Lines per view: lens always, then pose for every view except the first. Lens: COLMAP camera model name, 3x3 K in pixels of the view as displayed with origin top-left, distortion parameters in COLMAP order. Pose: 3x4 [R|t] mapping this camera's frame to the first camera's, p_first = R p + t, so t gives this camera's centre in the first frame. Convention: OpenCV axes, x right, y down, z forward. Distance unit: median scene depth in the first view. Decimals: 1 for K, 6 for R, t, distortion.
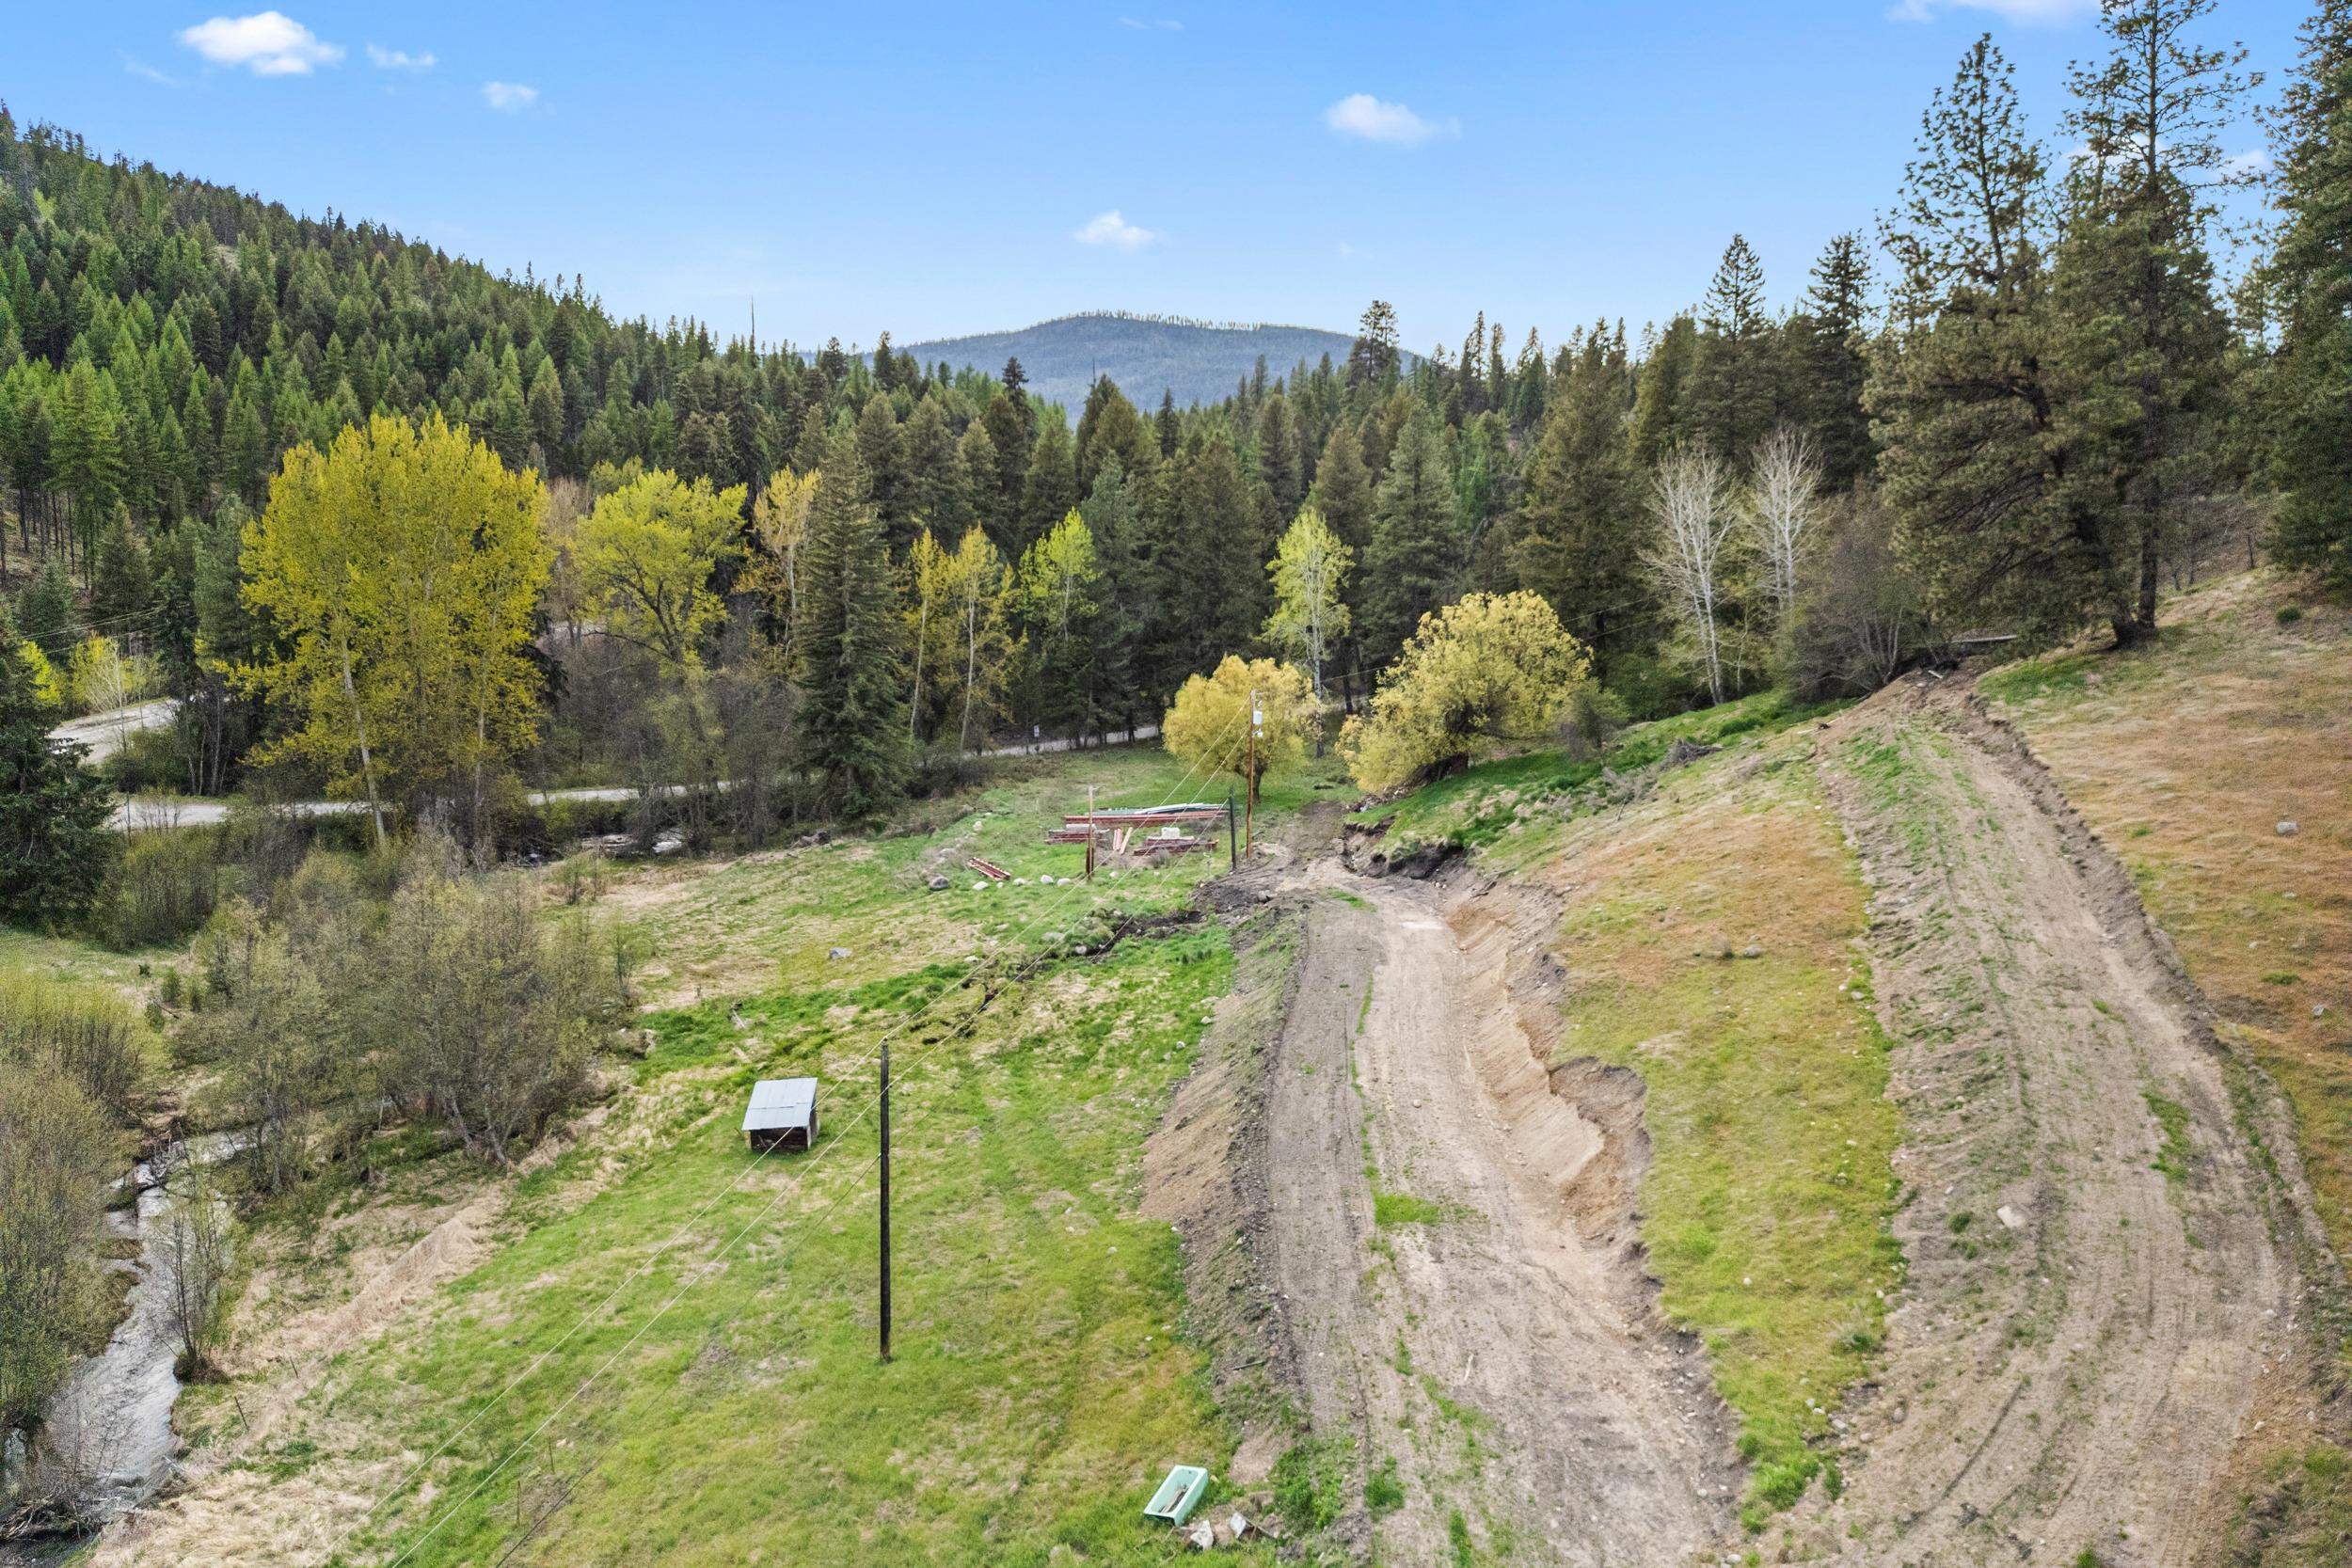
lens RADIAL K [[1633.1, 0, 1183.5], [0, 1633.1, 761.0], [0, 0, 1]] dist [0.067263, -0.053547]
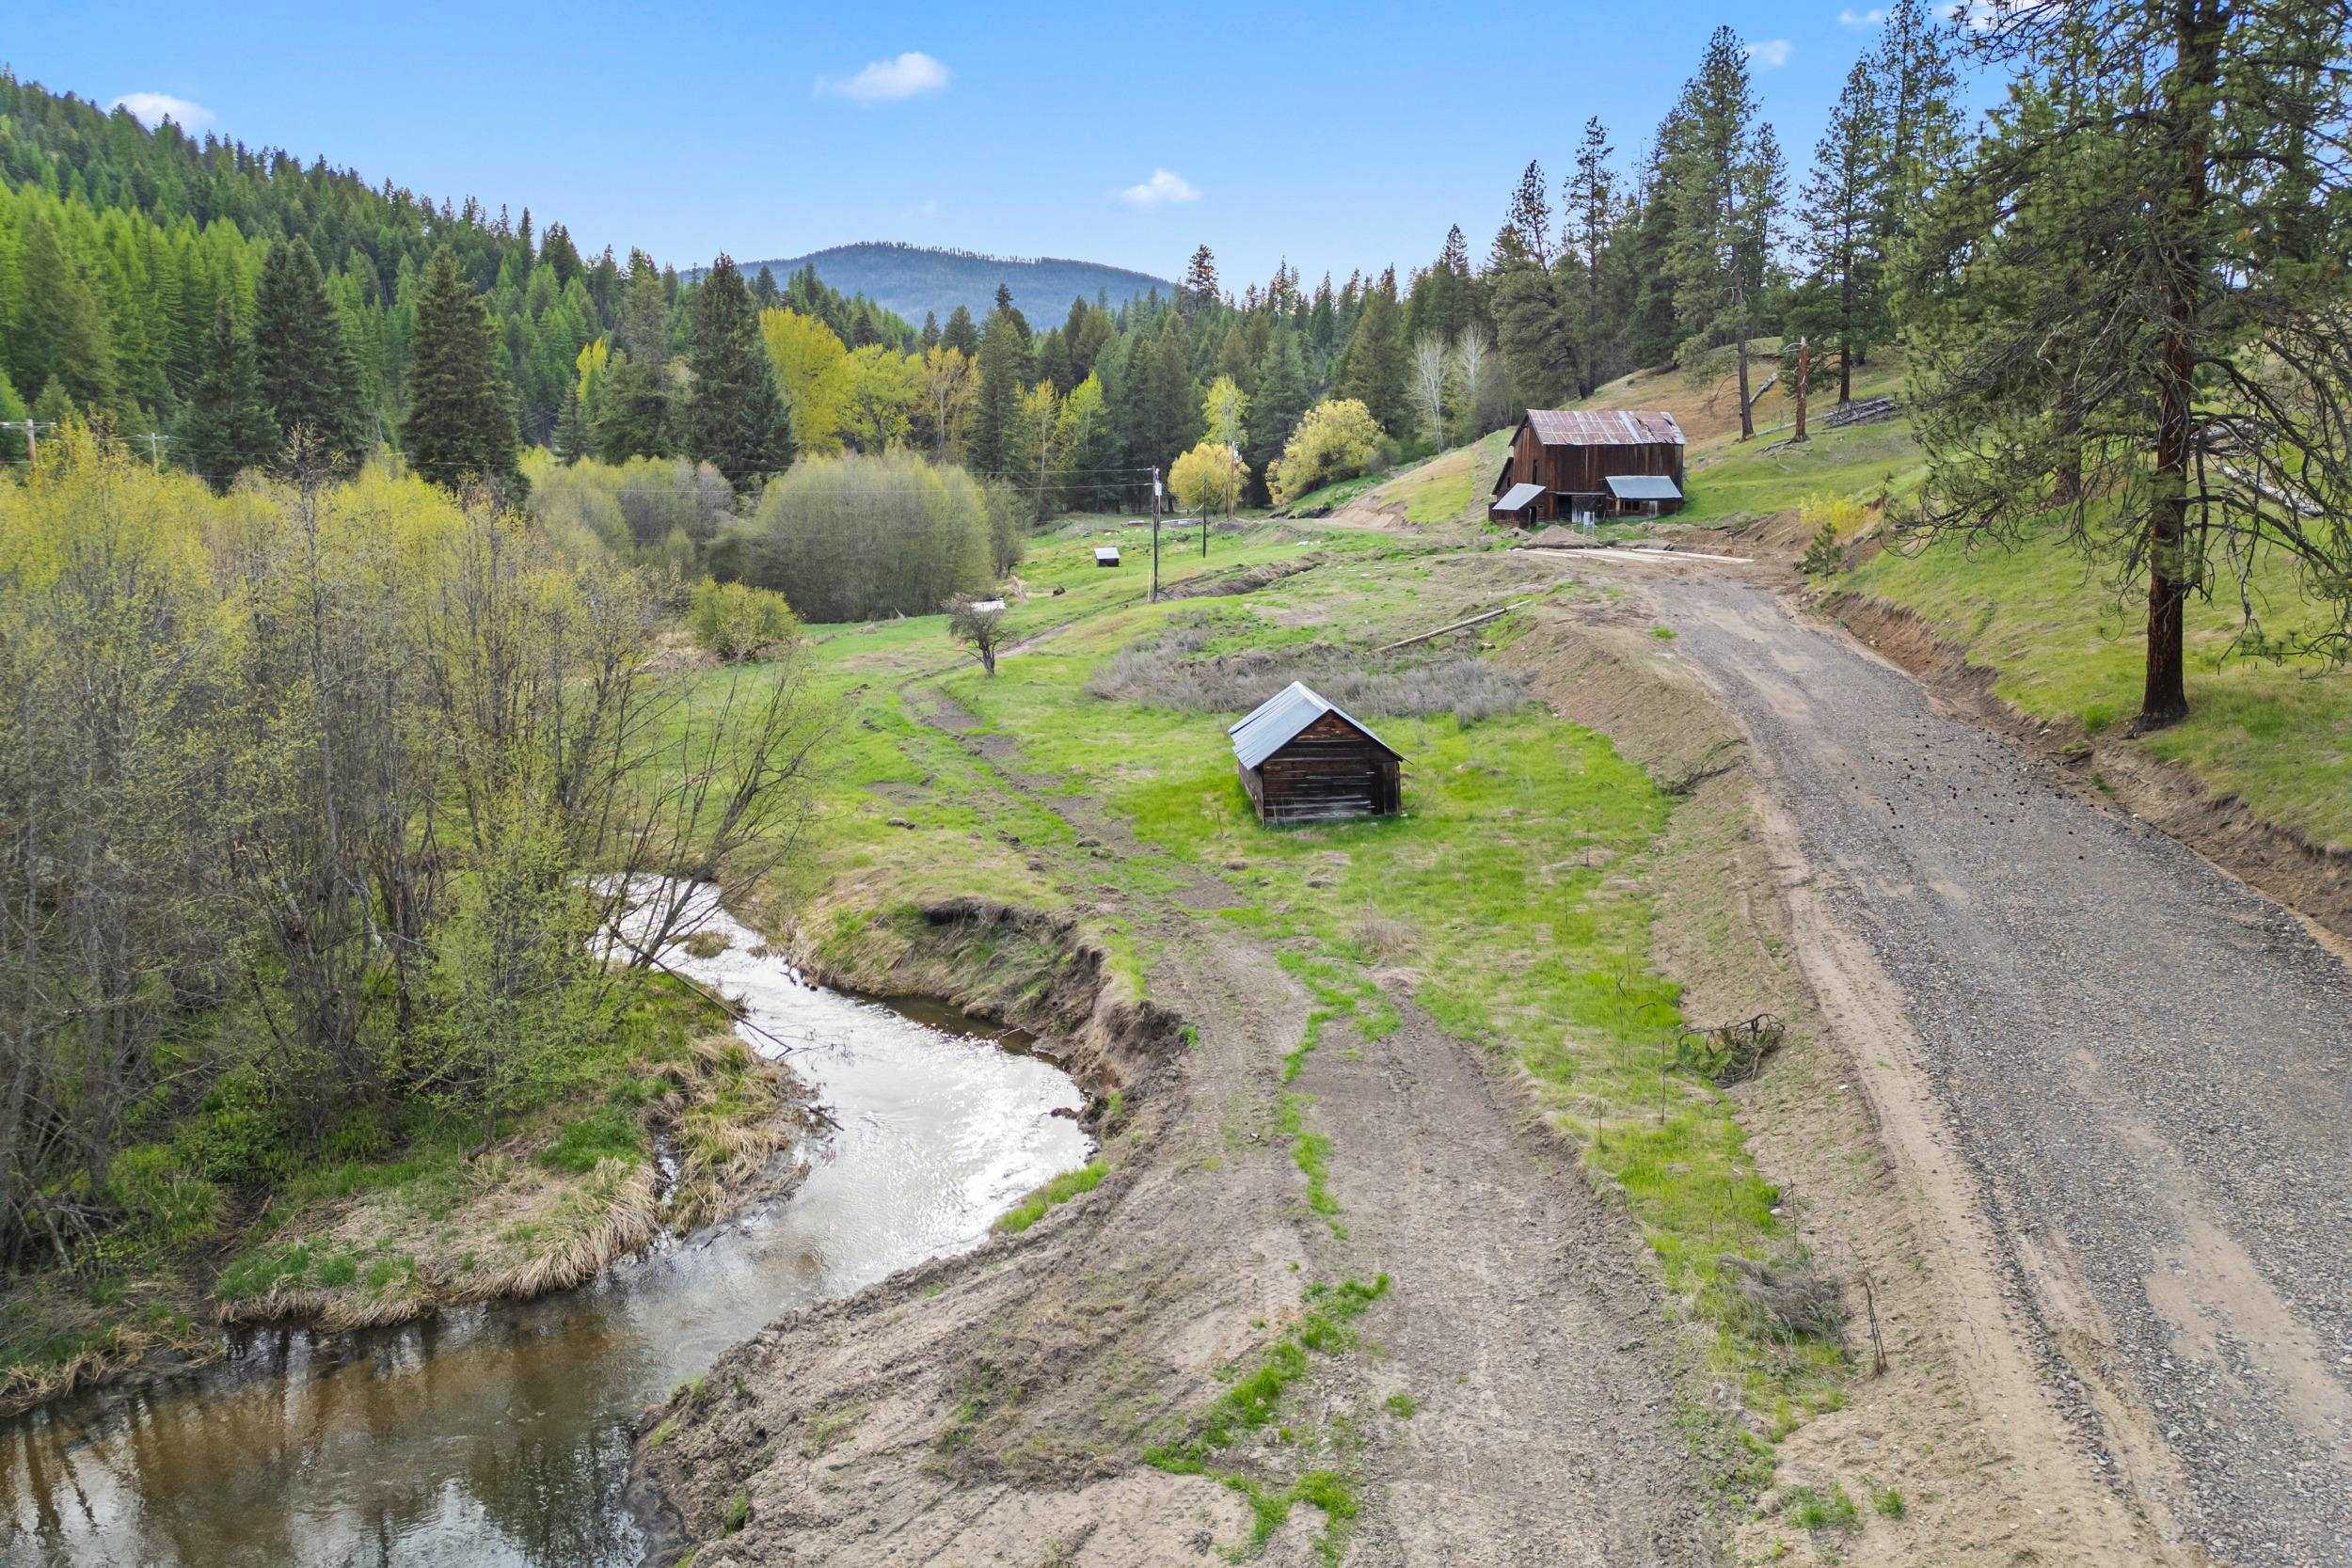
lens RADIAL K [[1633.1, 0, 1161.0], [0, 1633.1, 802.1], [0, 0, 1]] dist [0.067263, -0.053547]
pose [[0.992685, -0.021063, 0.118881, -0.258797], [0.013915, 0.998063, 0.060640, 0.243986], [-0.119928, -0.058542, 0.991055, -0.945344]]
